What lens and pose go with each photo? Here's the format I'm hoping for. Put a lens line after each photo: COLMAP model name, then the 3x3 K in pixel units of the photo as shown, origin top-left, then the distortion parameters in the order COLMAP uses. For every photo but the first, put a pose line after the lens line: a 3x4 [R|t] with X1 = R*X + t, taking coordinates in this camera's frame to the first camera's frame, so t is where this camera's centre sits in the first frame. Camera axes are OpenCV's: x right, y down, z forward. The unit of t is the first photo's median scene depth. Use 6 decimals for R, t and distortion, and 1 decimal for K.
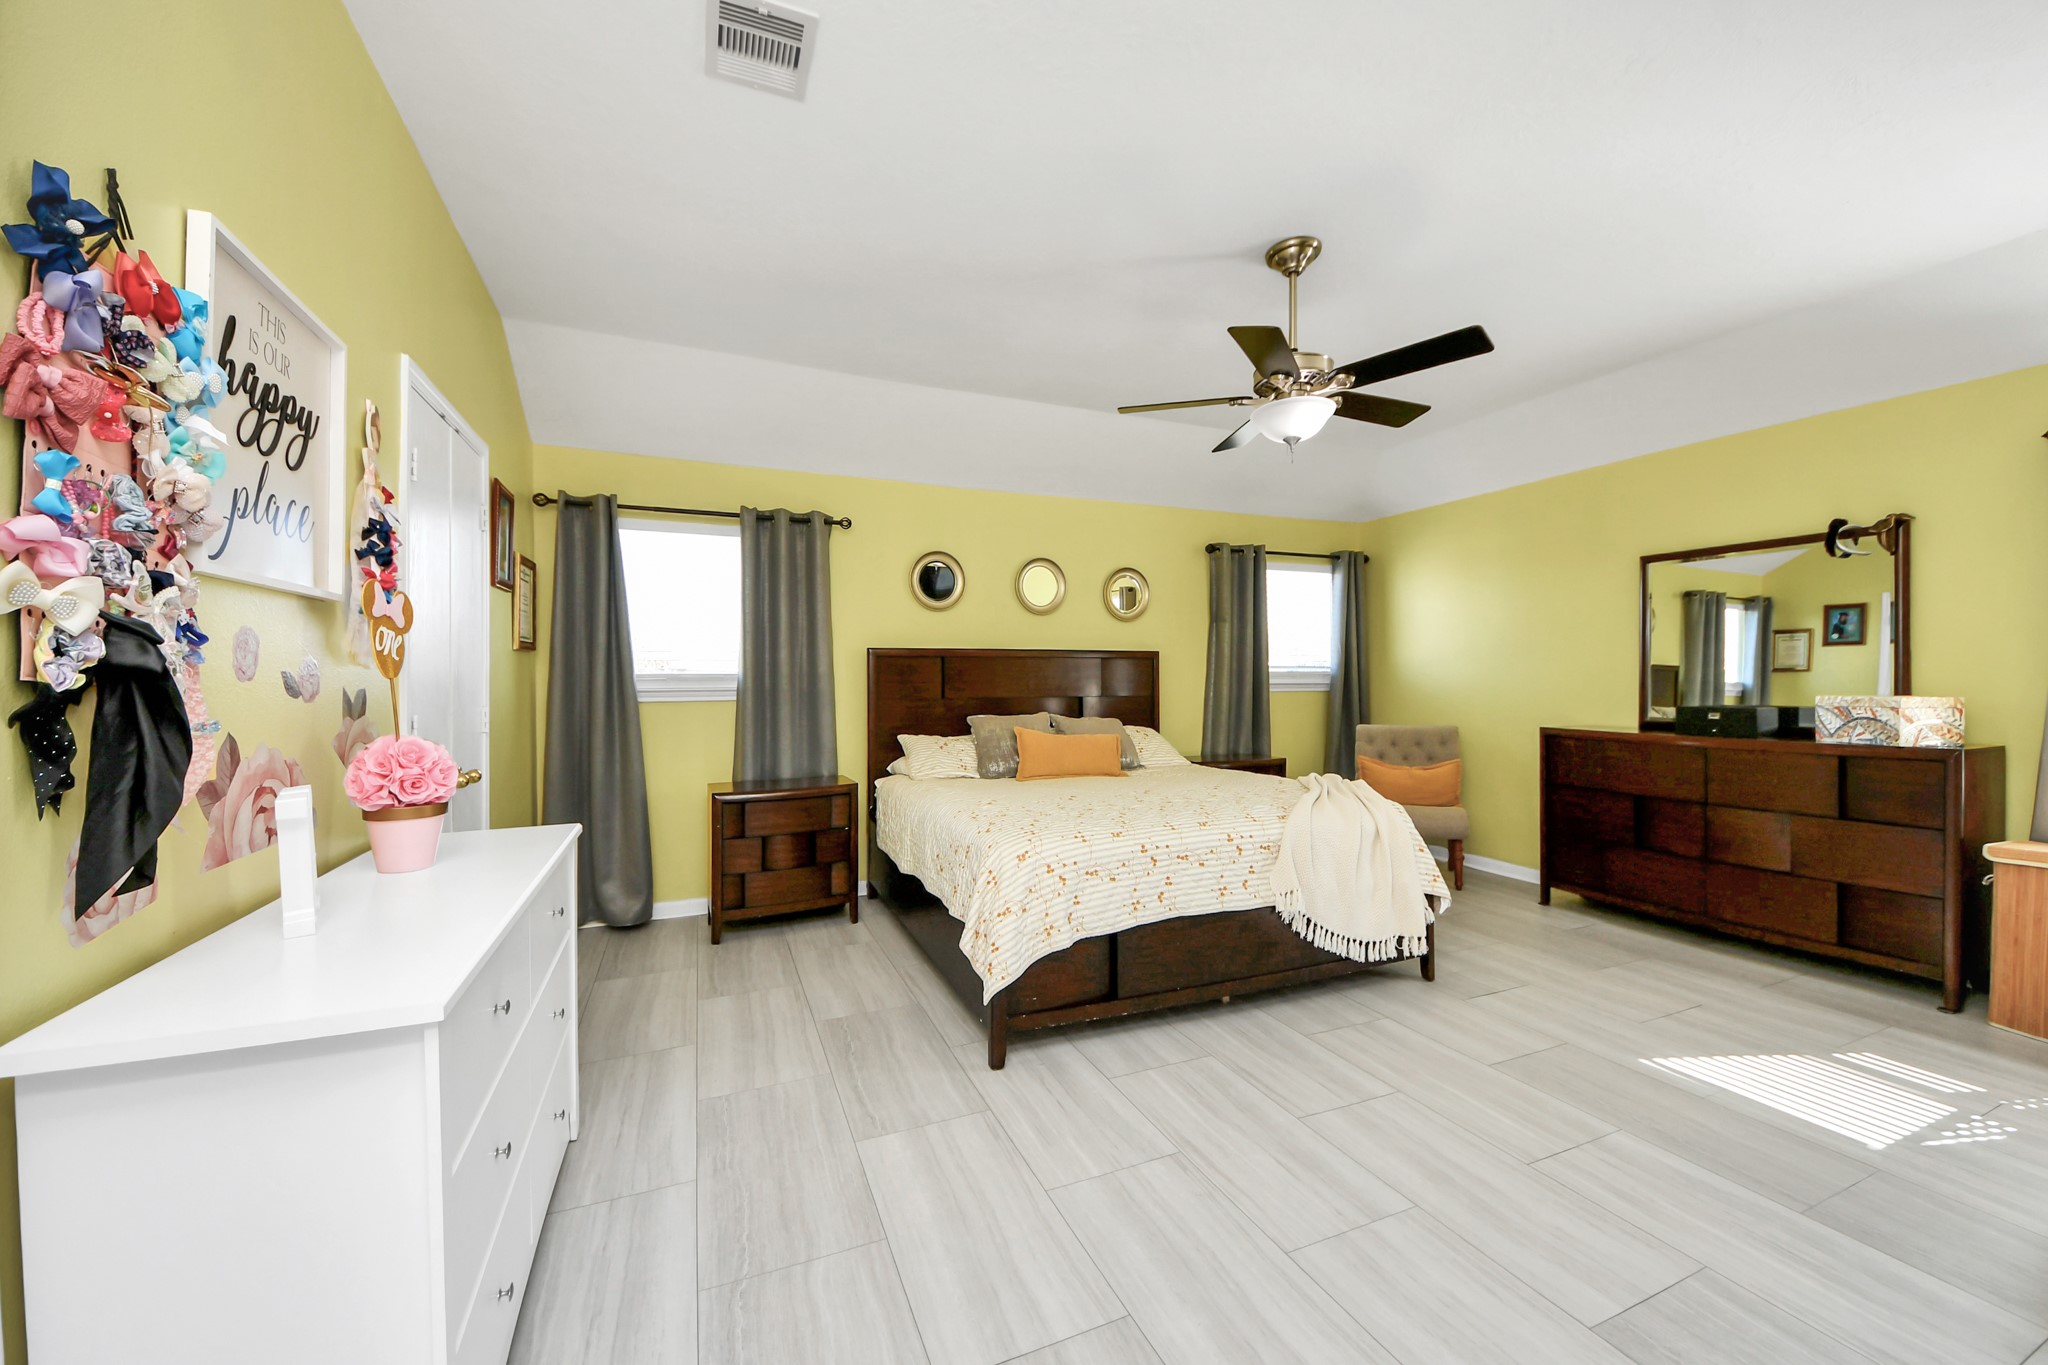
lens RADIAL K [[797.9, 0, 1024.0], [0, 797.9, 682.5], [0, 0, 1]] dist [-0.038005, -0.000227]
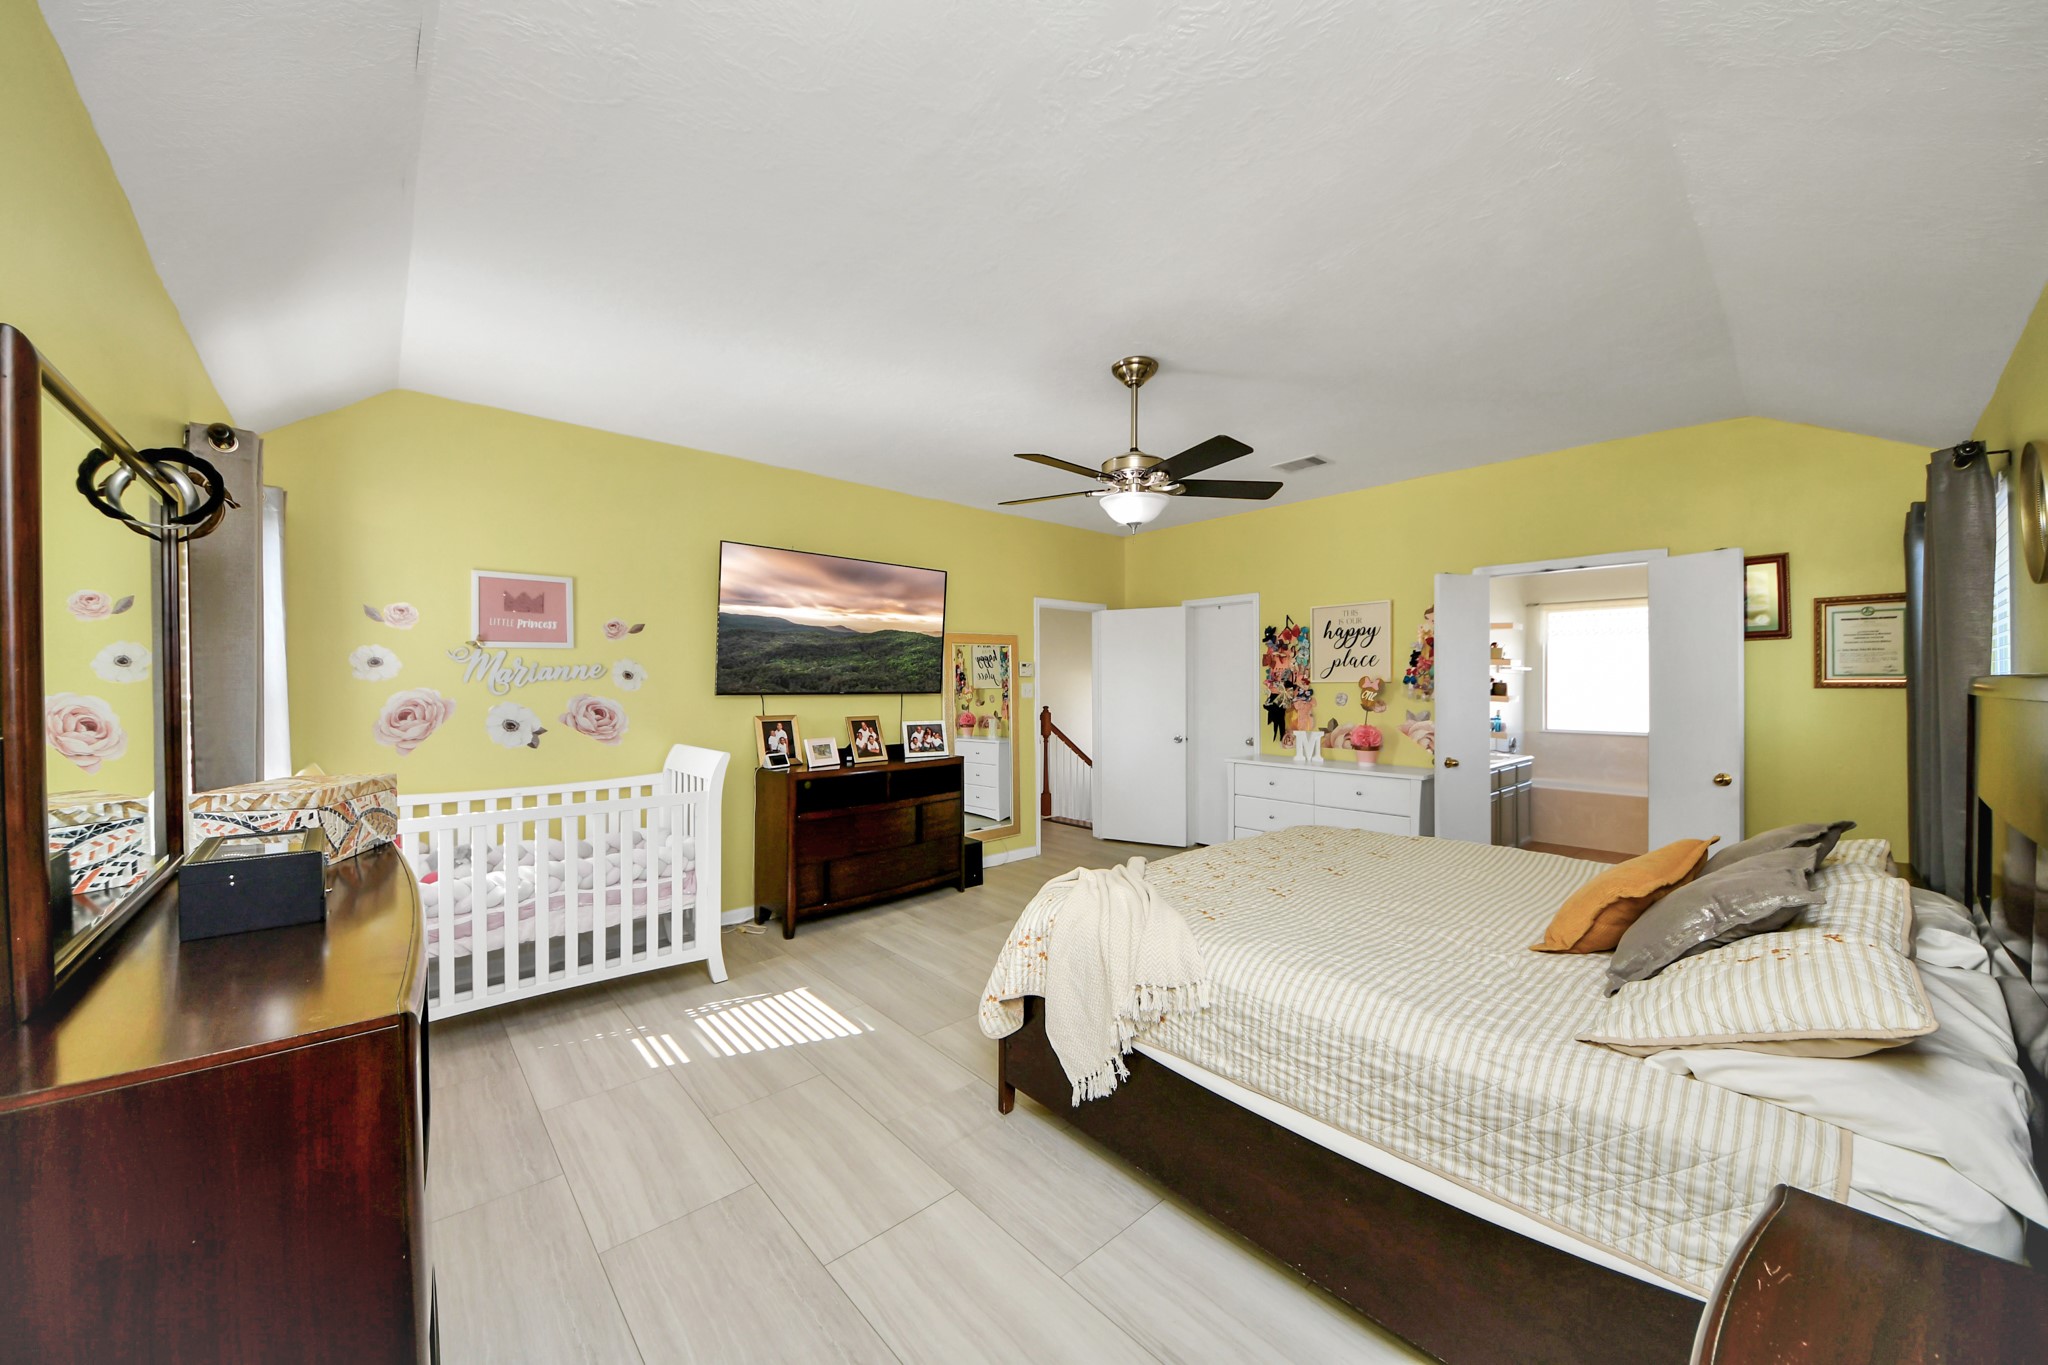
lens RADIAL K [[744.6, 0, 1019.1], [0, 744.6, 686.3], [0, 0, 1]] dist [0.001245, -0.000066]
pose [[-0.946185, 0.006027, -0.323571, 0.938925], [0.004570, 0.999976, 0.005263, -0.072827], [0.323595, 0.003501, -0.946189, 2.165270]]
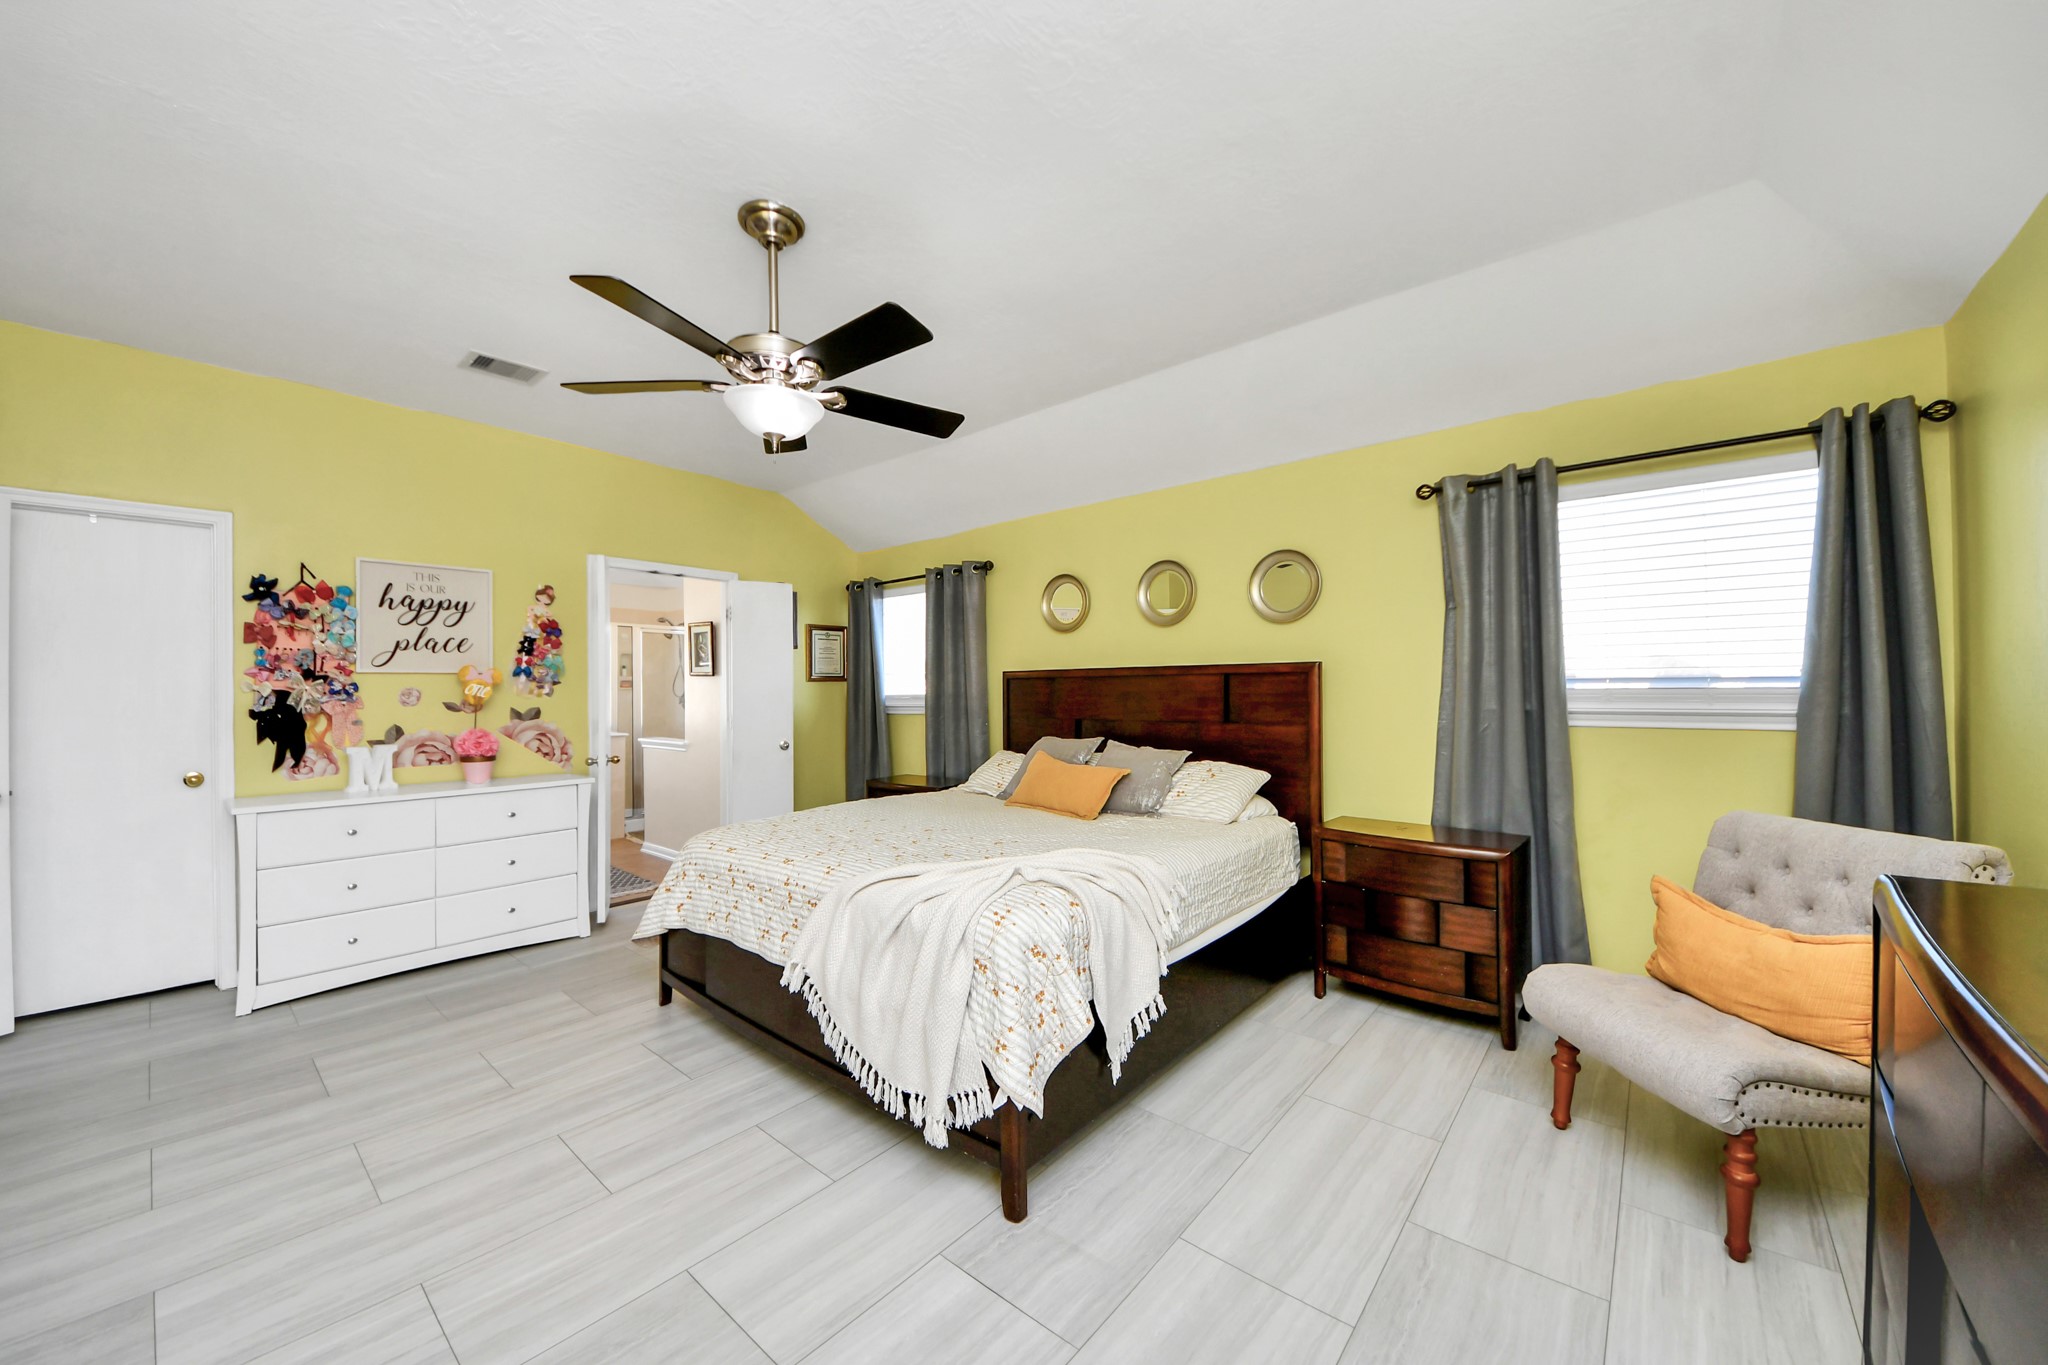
lens RADIAL K [[744.6, 0, 1019.1], [0, 744.6, 686.3], [0, 0, 1]] dist [0.001245, -0.000066]
pose [[0.445083, -0.002411, -0.895486, 1.266352], [0.002118, 0.999996, -0.001640, -0.037739], [0.895487, -0.001166, 0.445086, 0.920026]]
